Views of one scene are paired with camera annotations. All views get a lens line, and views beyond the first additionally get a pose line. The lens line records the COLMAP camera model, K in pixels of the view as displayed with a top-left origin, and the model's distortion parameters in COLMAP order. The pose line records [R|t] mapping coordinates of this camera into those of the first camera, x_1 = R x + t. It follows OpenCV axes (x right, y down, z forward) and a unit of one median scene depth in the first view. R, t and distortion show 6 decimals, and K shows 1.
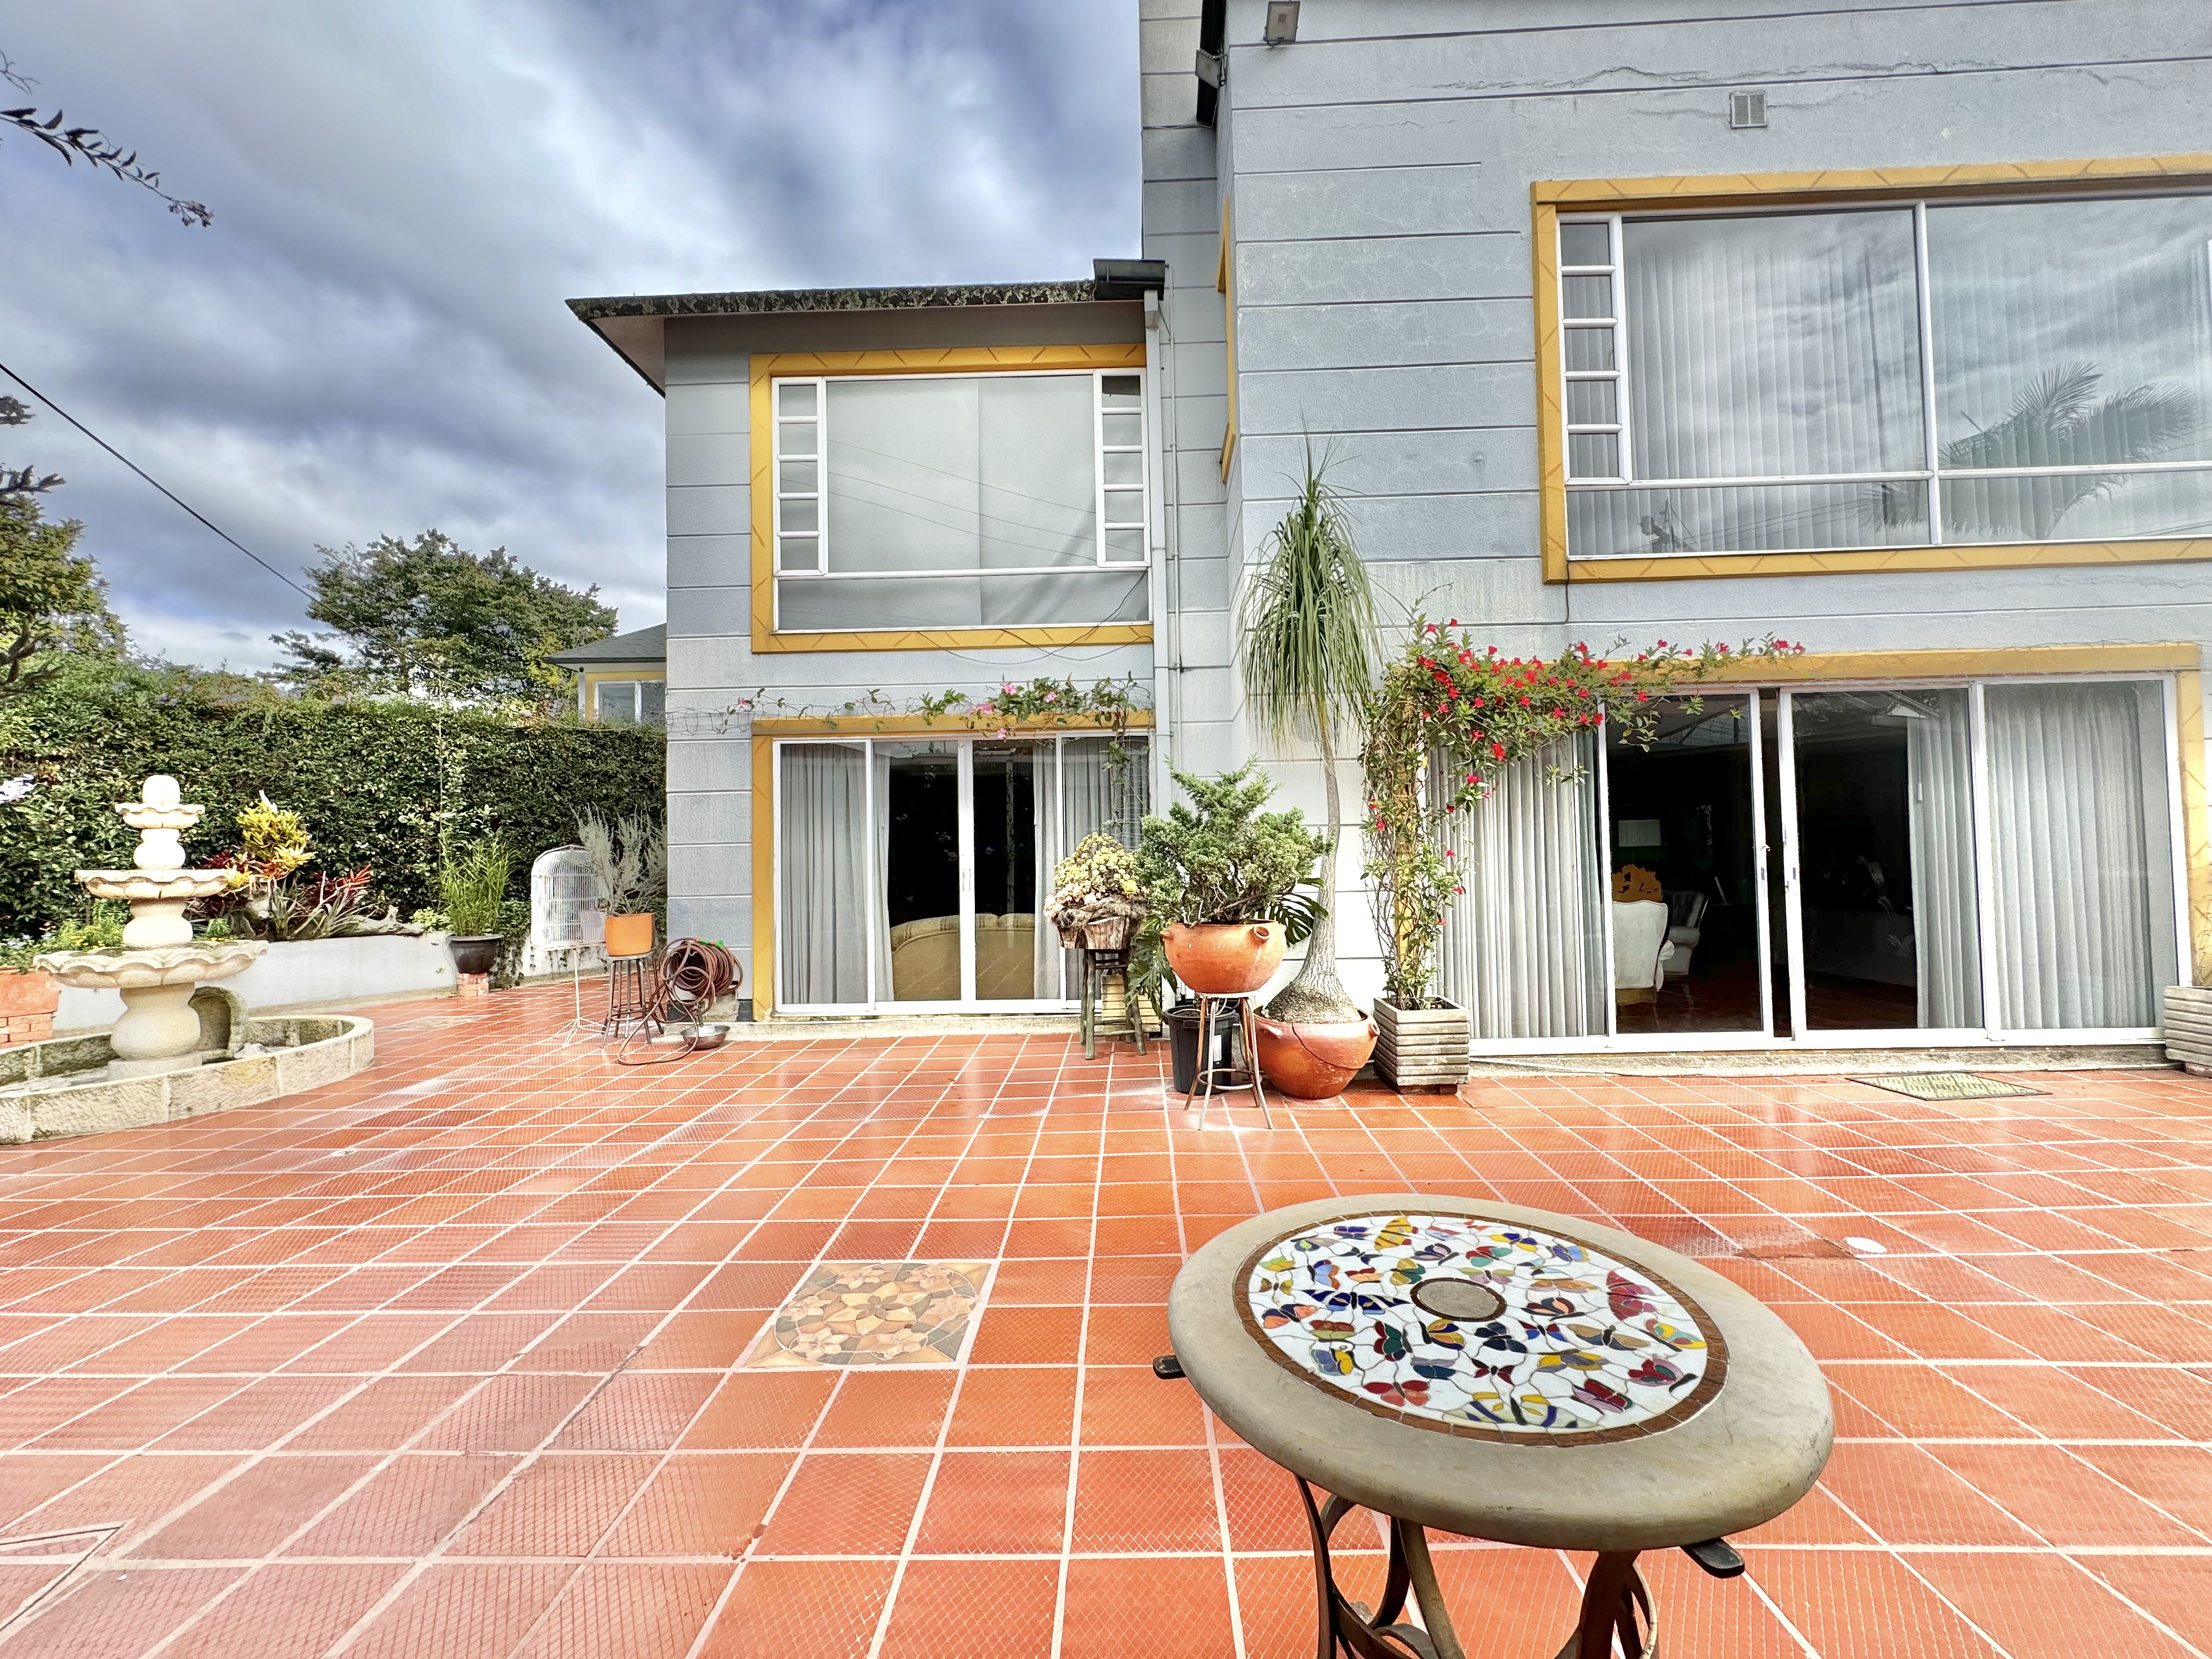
lens RADIAL K [[876.4, 0, 1106.9], [0, 876.4, 825.7], [0, 0, 1]] dist [-0.002428, 0.000397]
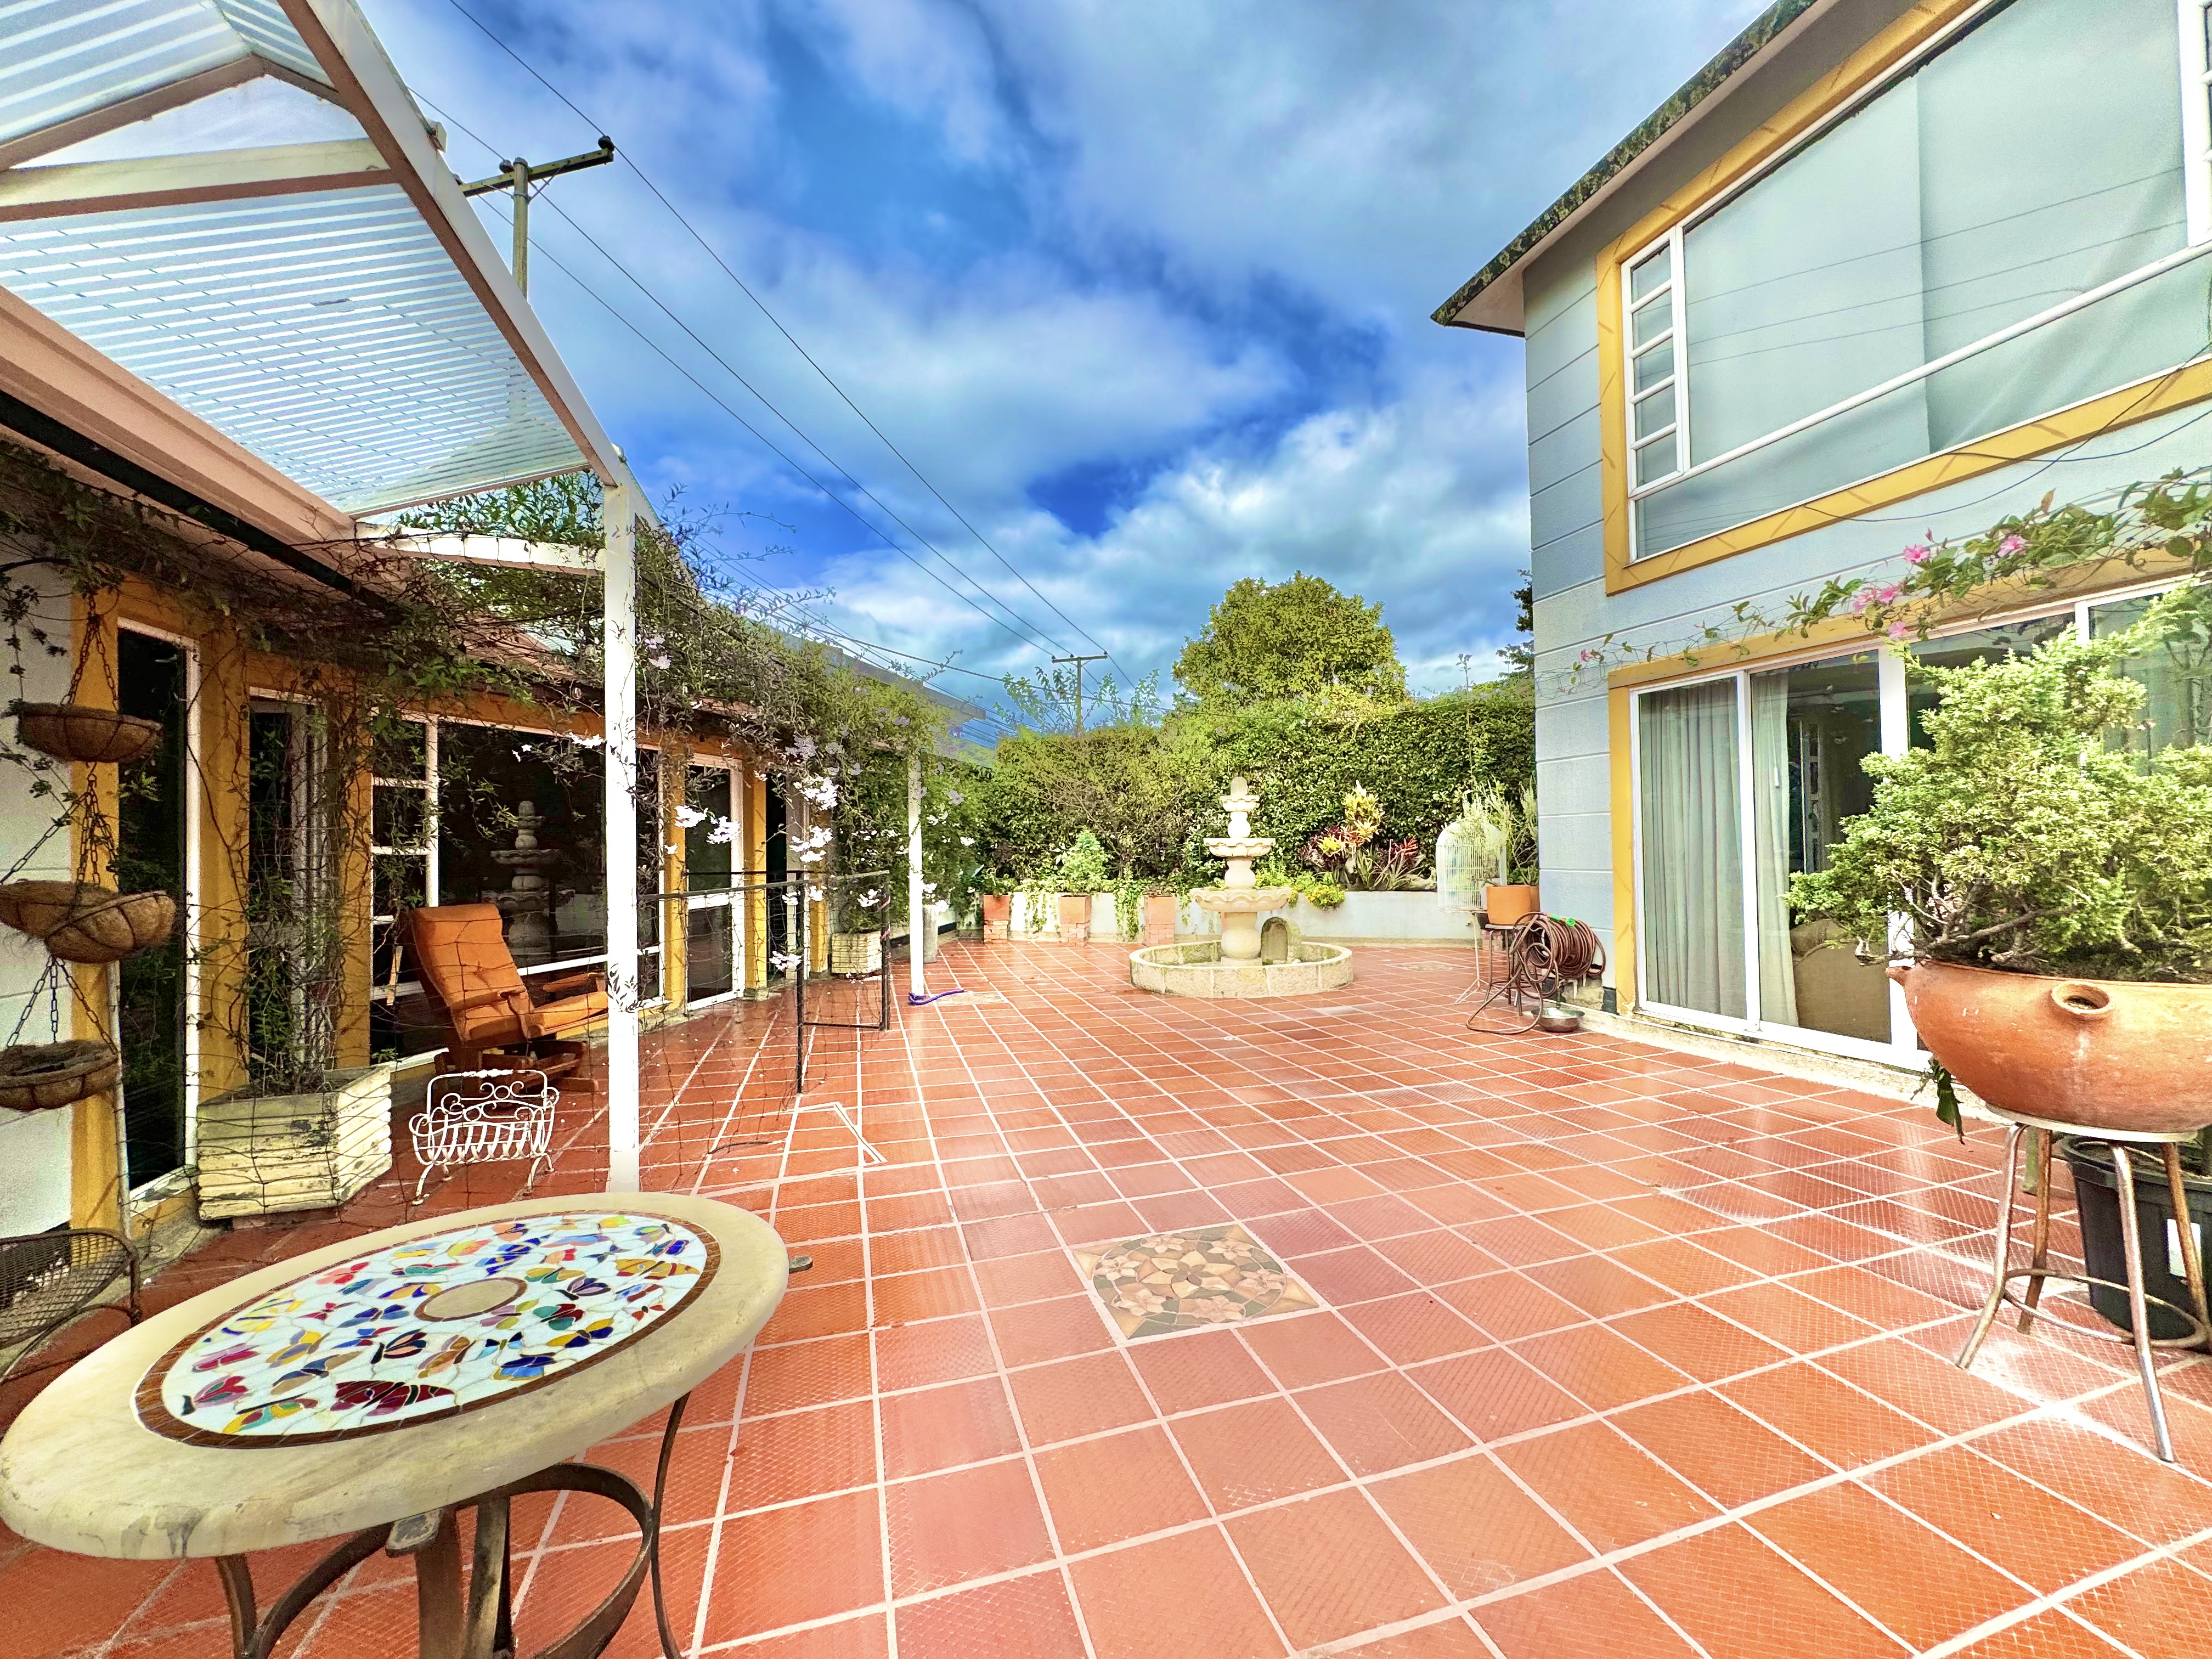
lens RADIAL K [[876.4, 0, 1106.9], [0, 876.4, 825.7], [0, 0, 1]] dist [-0.002428, 0.000397]
pose [[0.317802, -0.006187, -0.948137, 0.521161], [0.041137, 0.999127, 0.007269, 0.012005], [0.947264, -0.041314, 0.317779, 0.463395]]
